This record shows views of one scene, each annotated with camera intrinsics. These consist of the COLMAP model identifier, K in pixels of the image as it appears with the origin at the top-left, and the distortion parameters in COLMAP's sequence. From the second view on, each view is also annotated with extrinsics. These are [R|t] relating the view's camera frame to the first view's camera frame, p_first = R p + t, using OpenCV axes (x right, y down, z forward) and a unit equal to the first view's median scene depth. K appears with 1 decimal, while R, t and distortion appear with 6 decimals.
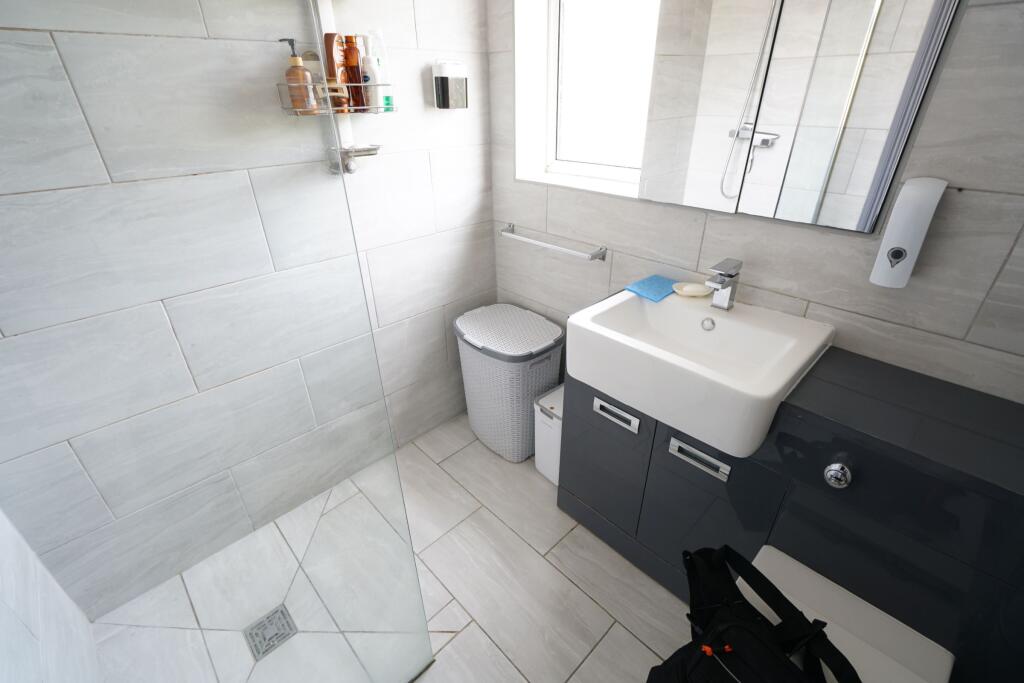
lens RADIAL K [[463.5, 0, 510.6], [0, 463.5, 341.3], [0, 0, 1]] dist [-0.002705, 0.003434]
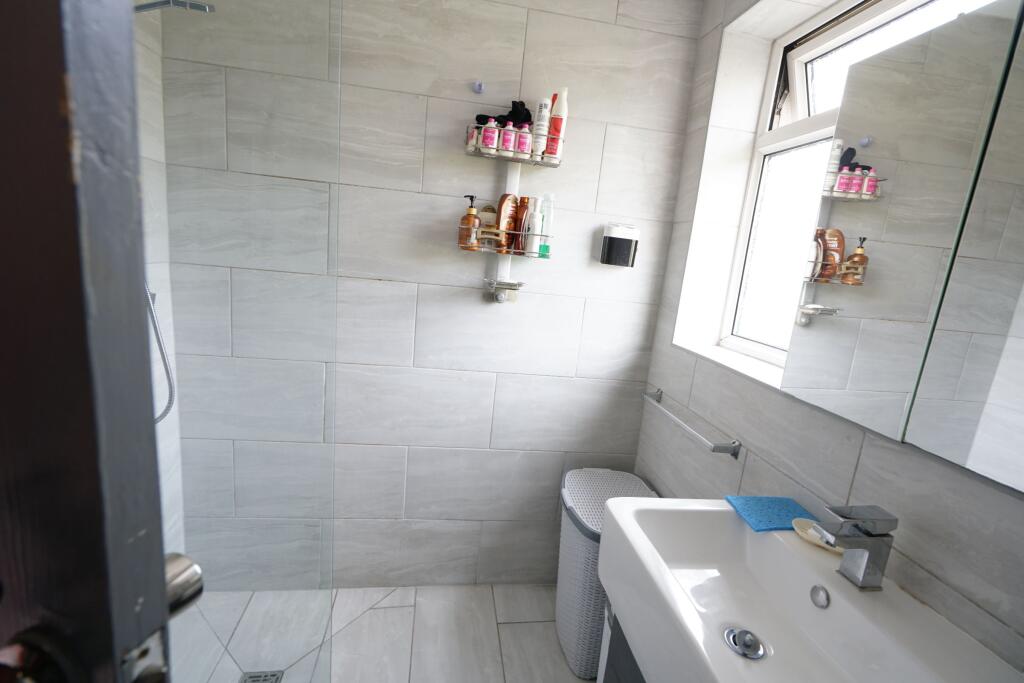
lens RADIAL K [[463.5, 0, 511.2], [0, 463.5, 342.0], [0, 0, 1]] dist [-0.002705, 0.003434]
pose [[0.805323, 0.204611, -0.556407, 0.304030], [-0.374796, 0.902910, -0.210433, -0.049508], [0.459329, 0.378005, 0.803822, 0.140240]]
